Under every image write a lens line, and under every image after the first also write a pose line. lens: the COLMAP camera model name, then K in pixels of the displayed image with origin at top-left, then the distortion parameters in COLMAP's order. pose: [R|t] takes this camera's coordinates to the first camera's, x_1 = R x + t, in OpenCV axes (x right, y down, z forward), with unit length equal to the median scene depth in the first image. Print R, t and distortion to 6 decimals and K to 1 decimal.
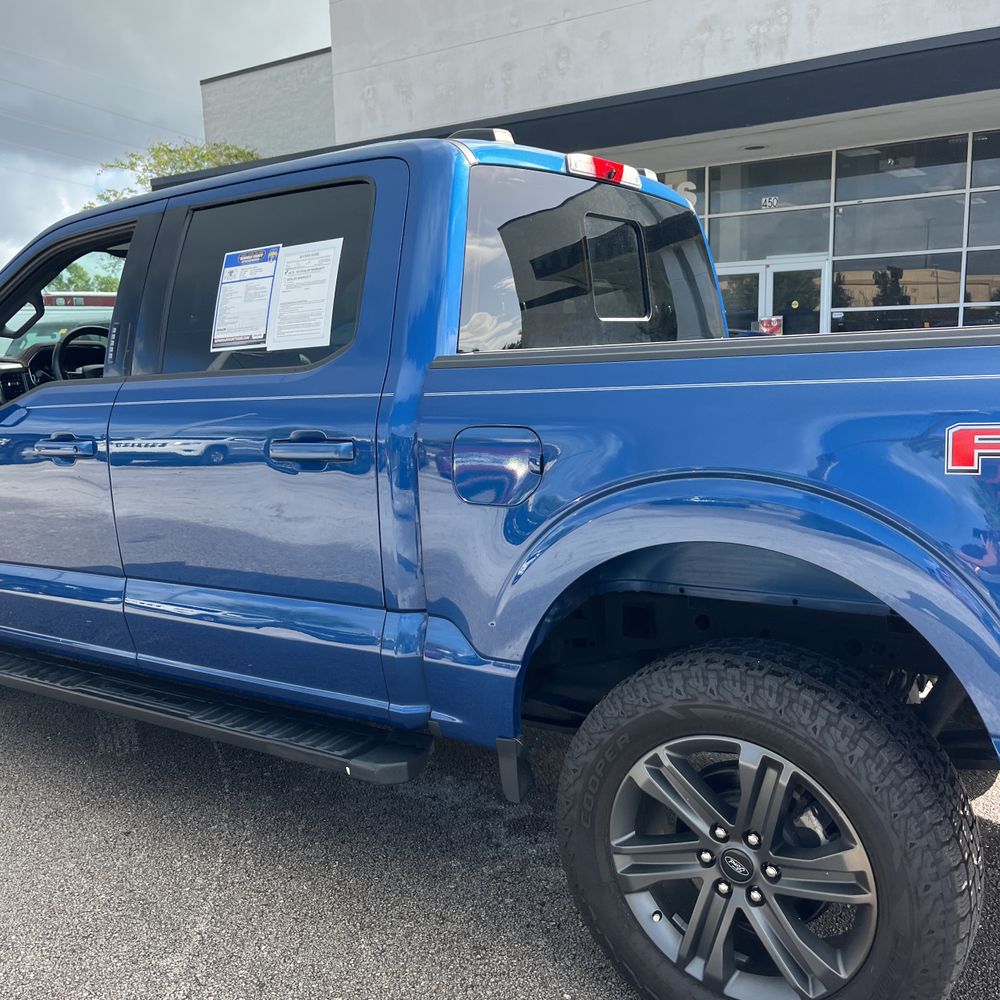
lens RADIAL K [[1003.2, 0, 499.7], [0, 1003.2, 510.7], [0, 0, 1]] dist [0.020056, -0.015847]
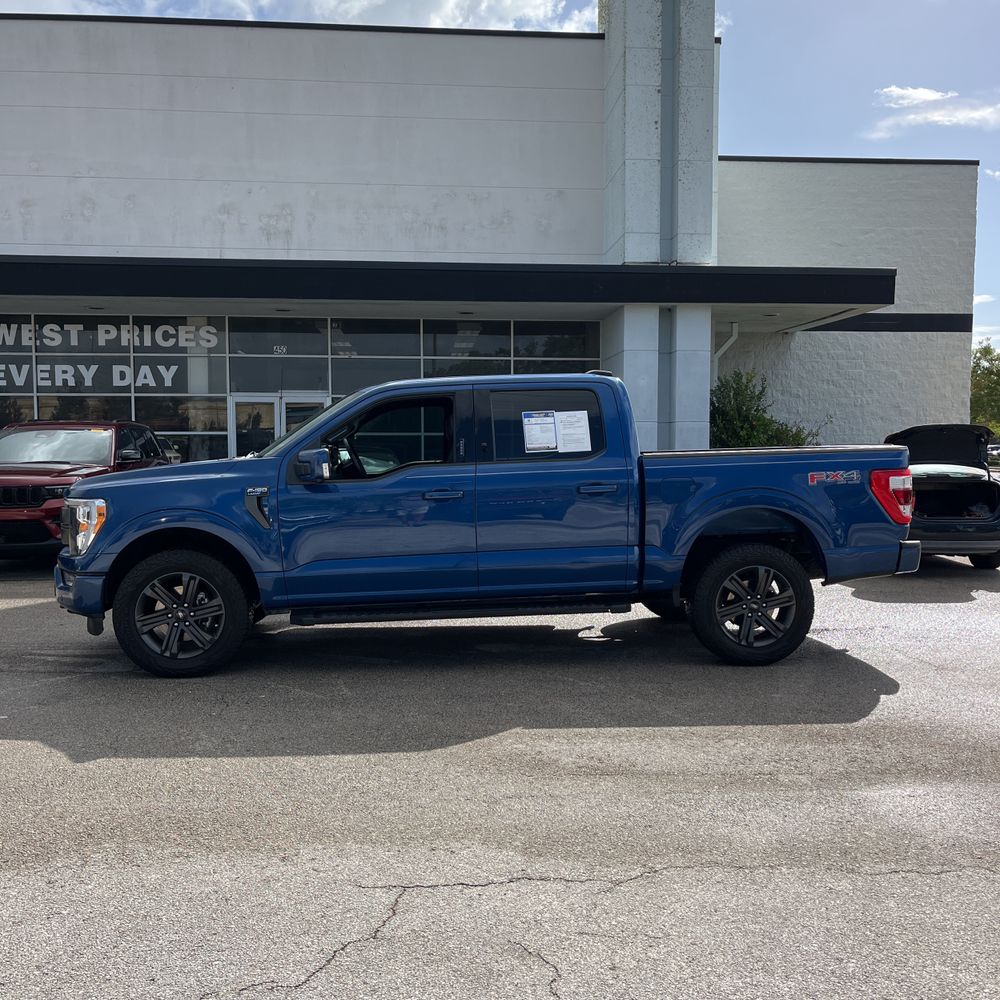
lens RADIAL K [[997.6, 0, 508.1], [0, 997.6, 503.7], [0, 0, 1]] dist [0.018852, -0.003146]
pose [[0.766833, -0.010896, 0.641754, -1.838663], [0.089236, 0.991955, -0.089786, 0.173695], [-0.635613, 0.126118, 0.761637, -0.771517]]
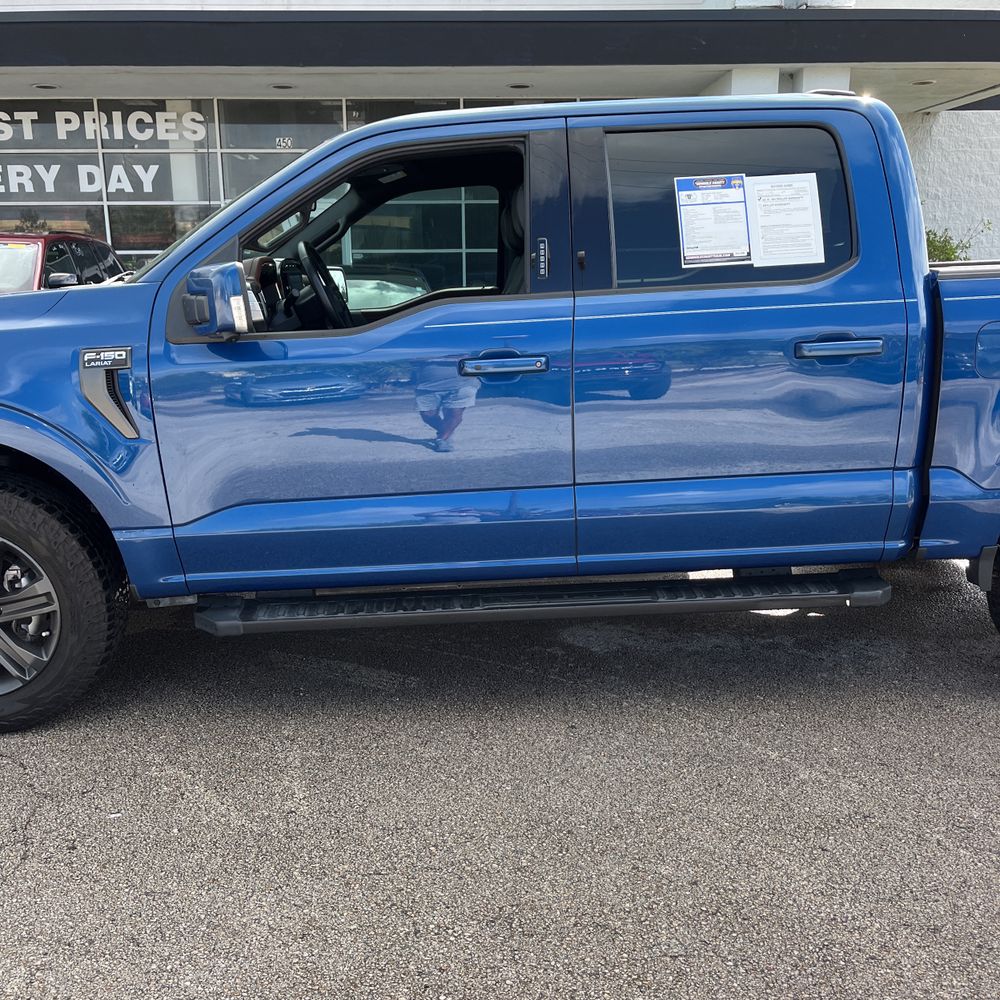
lens RADIAL K [[1007.4, 0, 497.3], [0, 1007.4, 504.8], [0, 0, 1]] dist [0.022784, -0.013909]
pose [[0.801073, -0.117300, 0.586961, -1.128389], [0.088904, 0.993050, 0.077119, -0.001223], [-0.591927, -0.009595, 0.805934, 0.215778]]
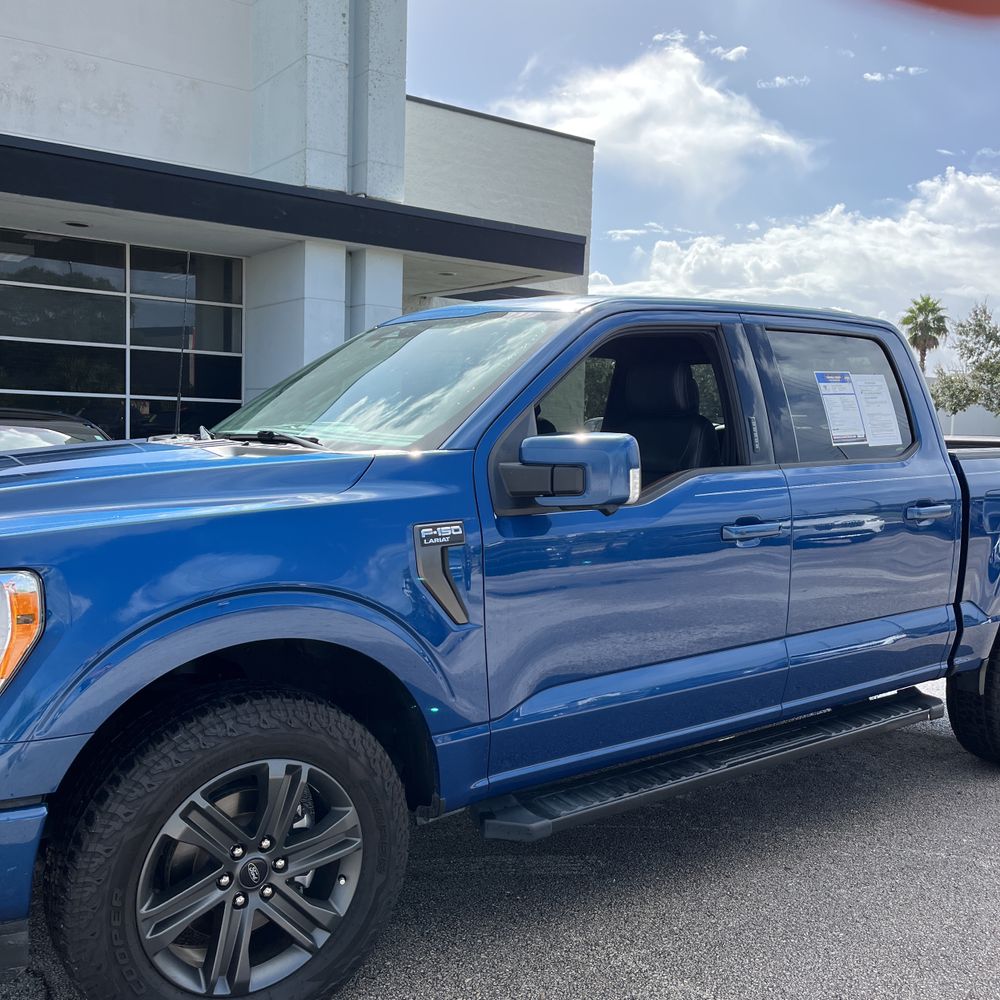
lens RADIAL K [[1007.4, 0, 497.3], [0, 1007.4, 504.8], [0, 0, 1]] dist [0.022784, -0.013909]
pose [[0.341724, -0.036666, 0.939085, -1.669296], [0.119723, 0.992796, -0.004803, -0.125887], [-0.932143, 0.114071, 0.343651, 0.954924]]
